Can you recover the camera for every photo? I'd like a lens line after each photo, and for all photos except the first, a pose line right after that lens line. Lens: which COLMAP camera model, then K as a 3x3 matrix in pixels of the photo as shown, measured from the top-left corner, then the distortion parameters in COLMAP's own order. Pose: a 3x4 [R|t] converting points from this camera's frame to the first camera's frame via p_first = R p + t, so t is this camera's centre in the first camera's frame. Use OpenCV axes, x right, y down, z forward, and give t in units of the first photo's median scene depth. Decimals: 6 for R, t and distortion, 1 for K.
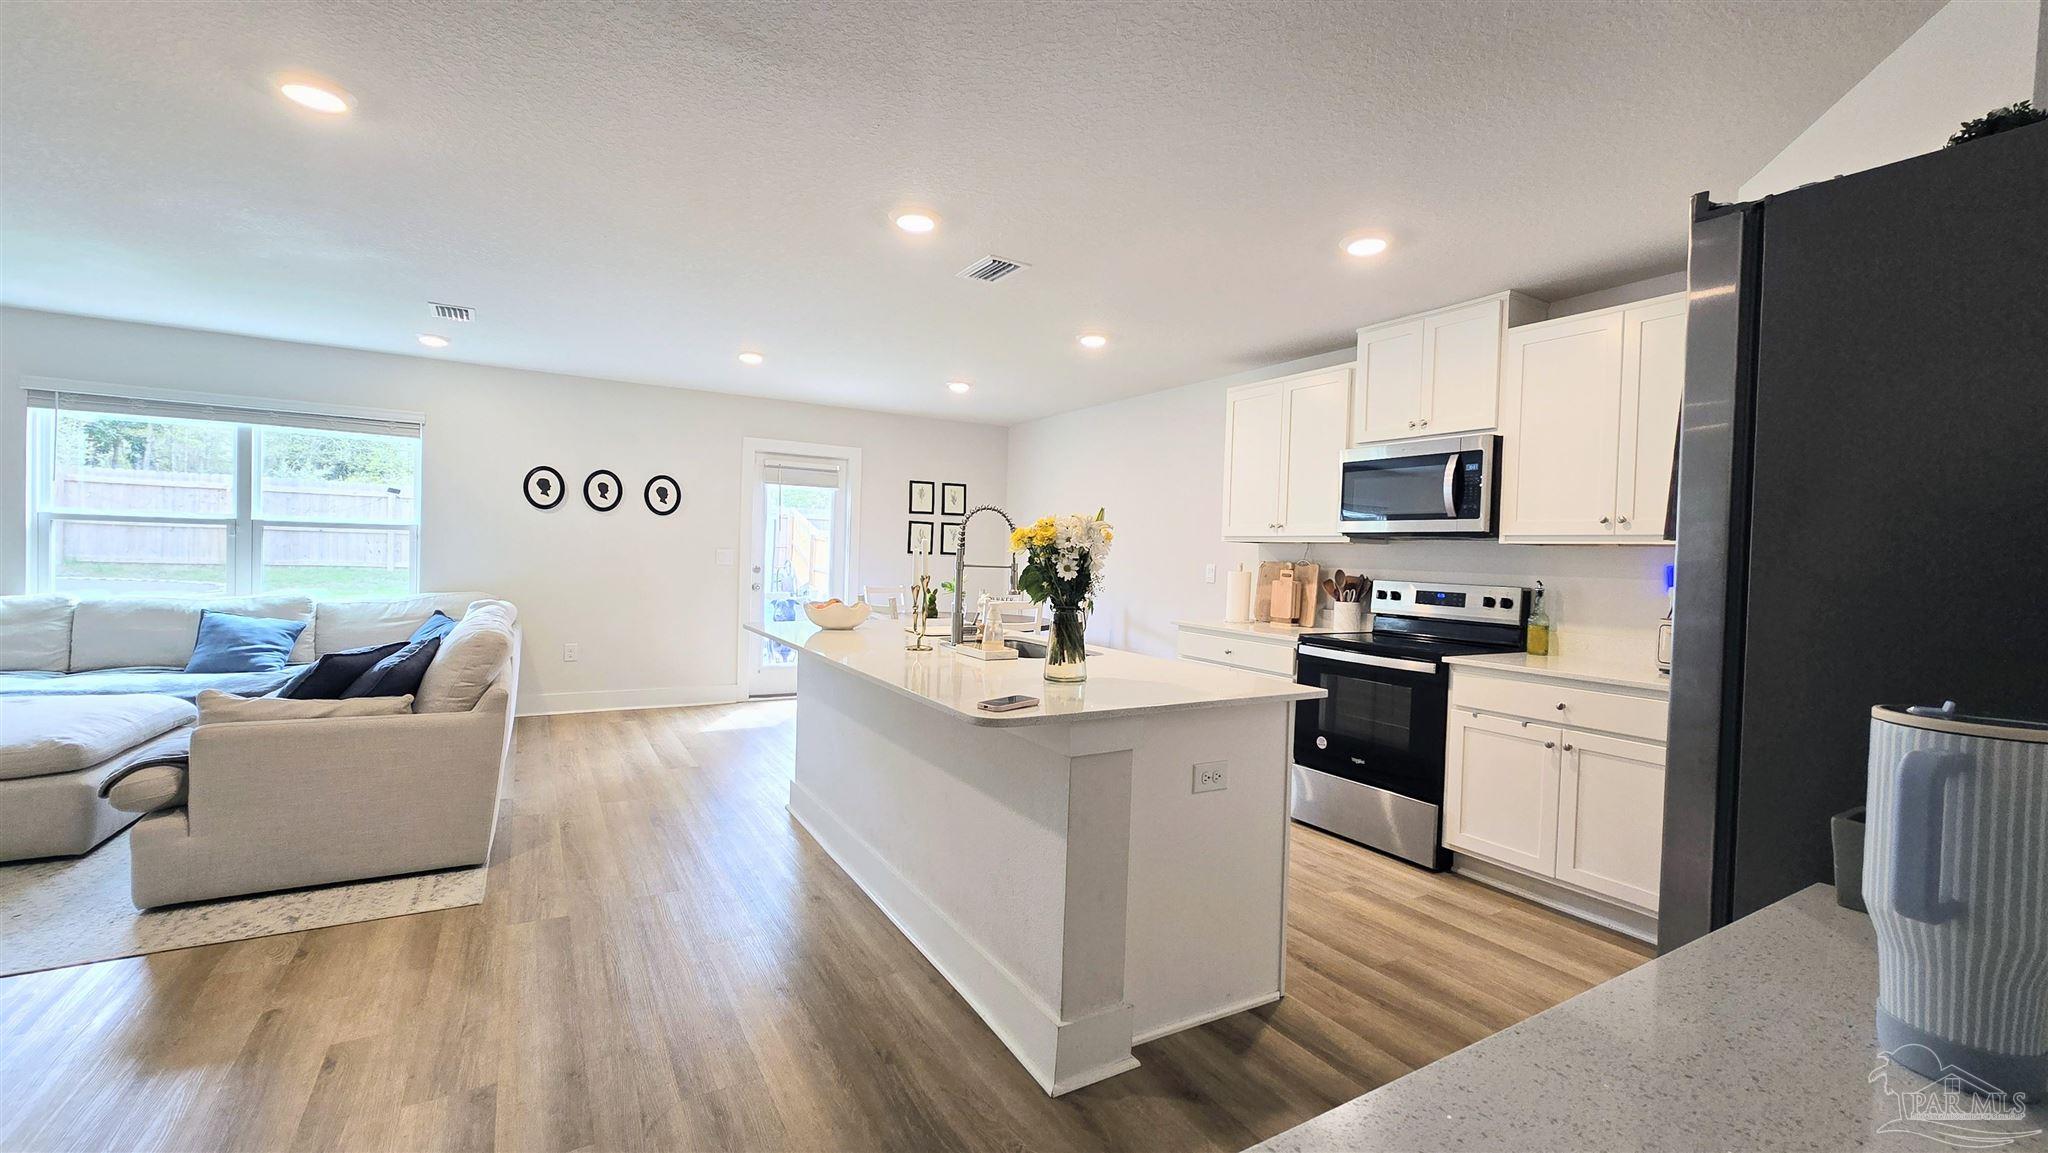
lens RADIAL K [[836.3, 0, 1023.8], [0, 836.3, 572.0], [0, 0, 1]] dist [-0.001242, 0.000446]
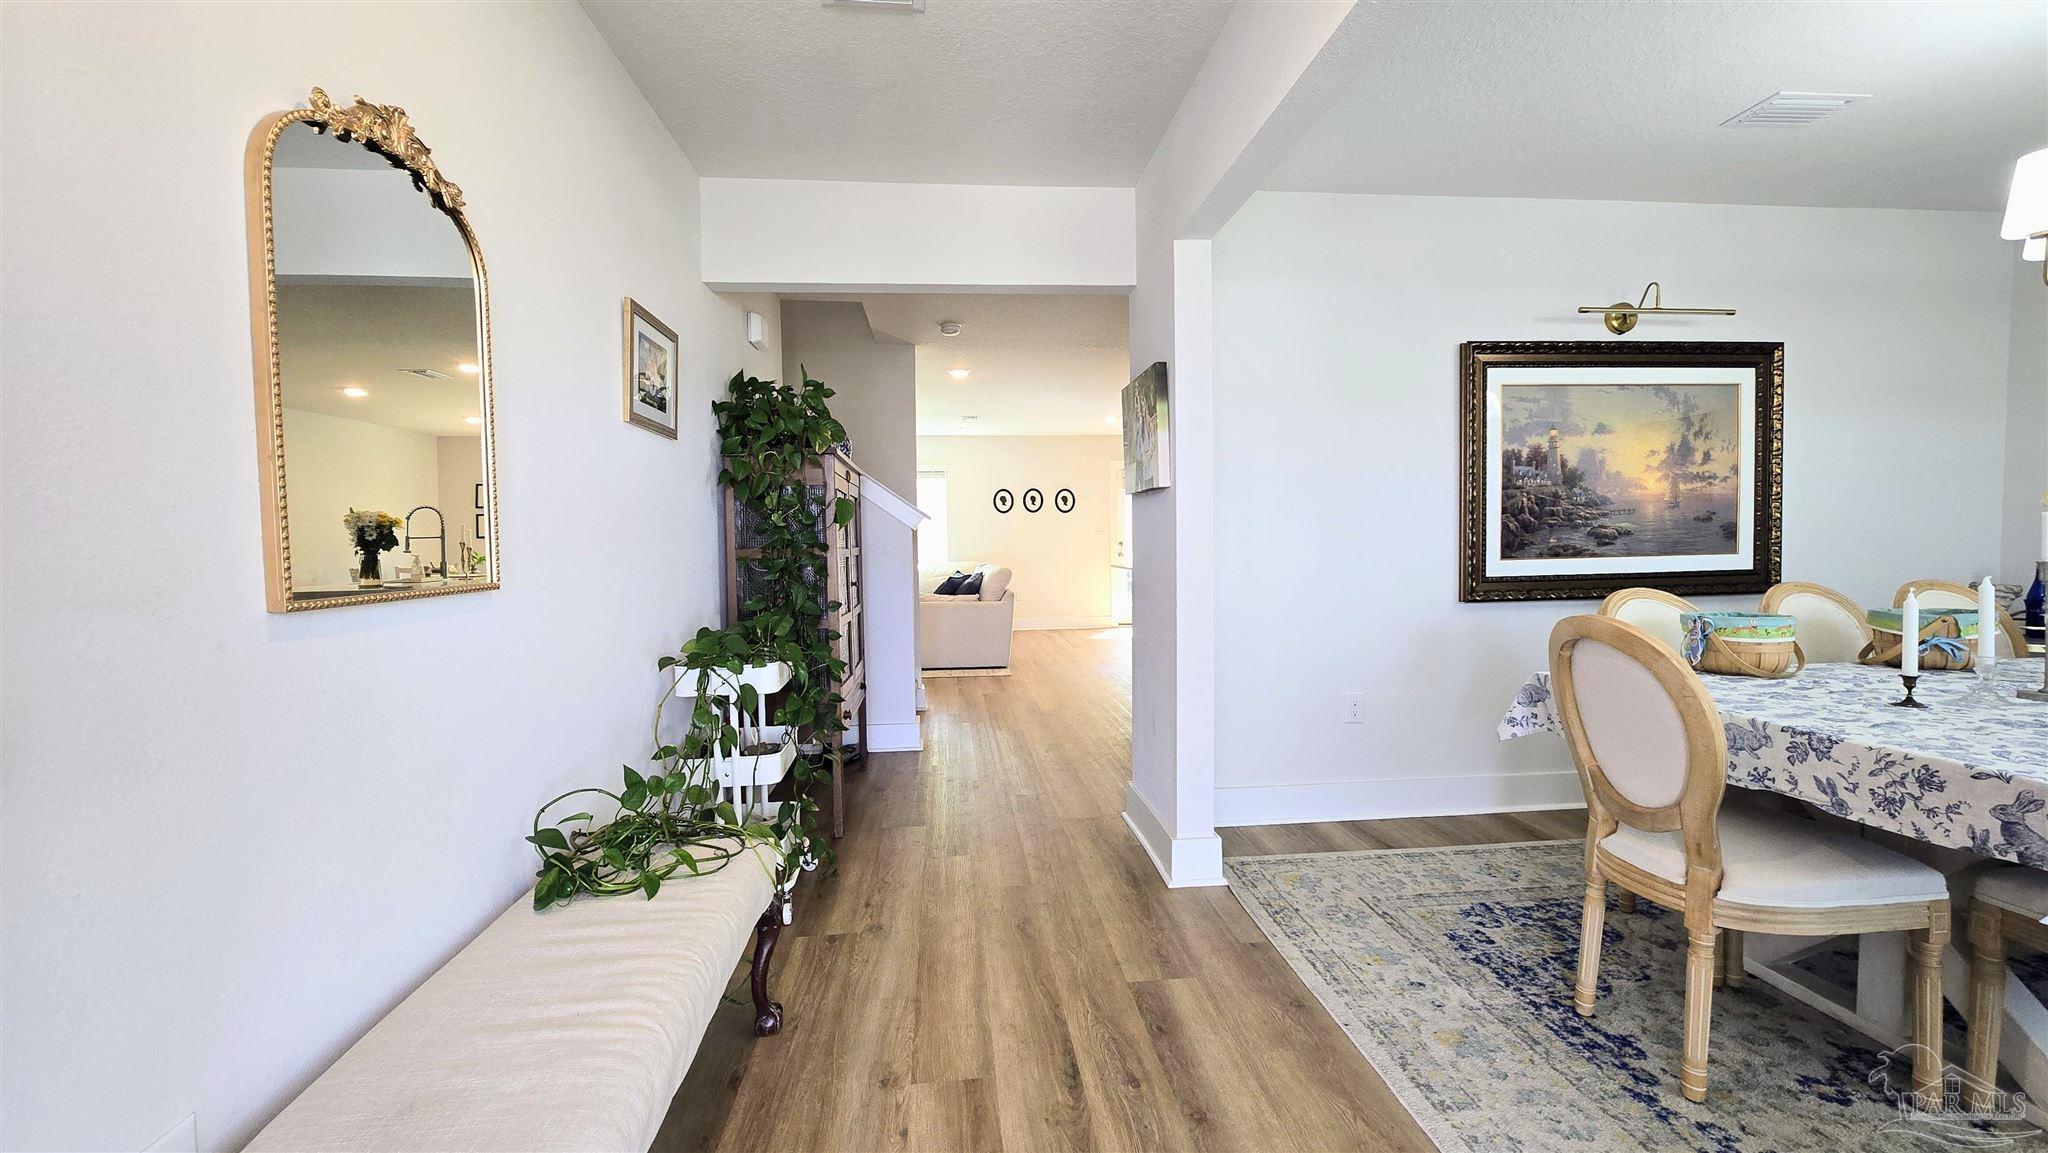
lens RADIAL K [[836.3, 0, 1024.6], [0, 836.3, 570.1], [0, 0, 1]] dist [-0.001242, 0.000446]
pose [[0.903039, -0.027841, -0.428656, 0.221179], [0.034305, 0.999384, 0.007359, 0.033722], [0.428187, -0.021351, 0.903438, -0.582501]]
